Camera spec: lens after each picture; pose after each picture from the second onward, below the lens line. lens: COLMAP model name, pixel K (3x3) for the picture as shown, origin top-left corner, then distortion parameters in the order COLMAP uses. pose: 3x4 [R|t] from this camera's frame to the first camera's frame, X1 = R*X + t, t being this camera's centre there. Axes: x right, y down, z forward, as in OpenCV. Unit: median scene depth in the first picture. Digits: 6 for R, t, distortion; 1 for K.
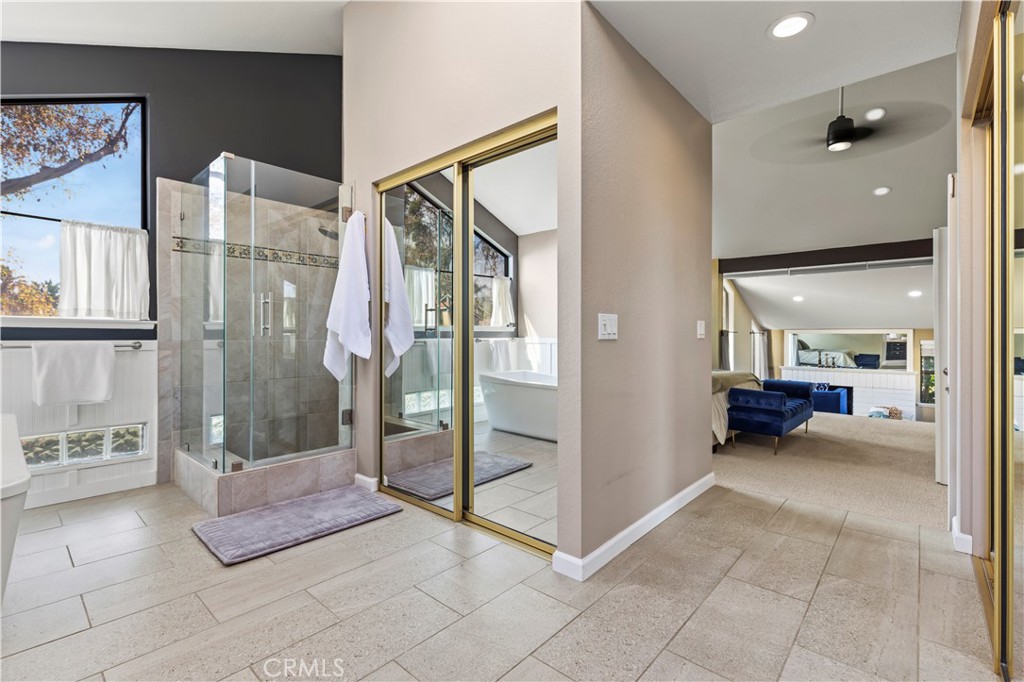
lens RADIAL K [[460.1, 0, 511.4], [0, 460.1, 337.0], [0, 0, 1]] dist [-0.000816, -0.001152]
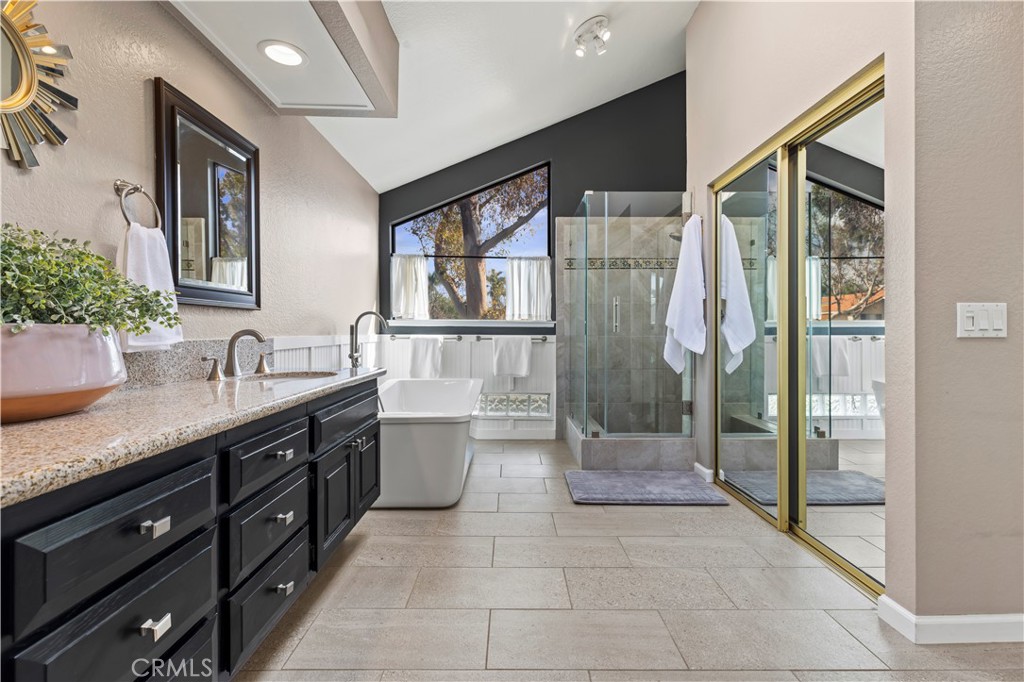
lens RADIAL K [[460.1, 0, 511.4], [0, 460.1, 337.0], [0, 0, 1]] dist [-0.000816, -0.001152]
pose [[0.670126, 0.009254, -0.742190, 0.177443], [-0.003490, 0.999951, 0.009317, -0.000064], [0.742240, -0.003653, 0.670125, -0.027405]]
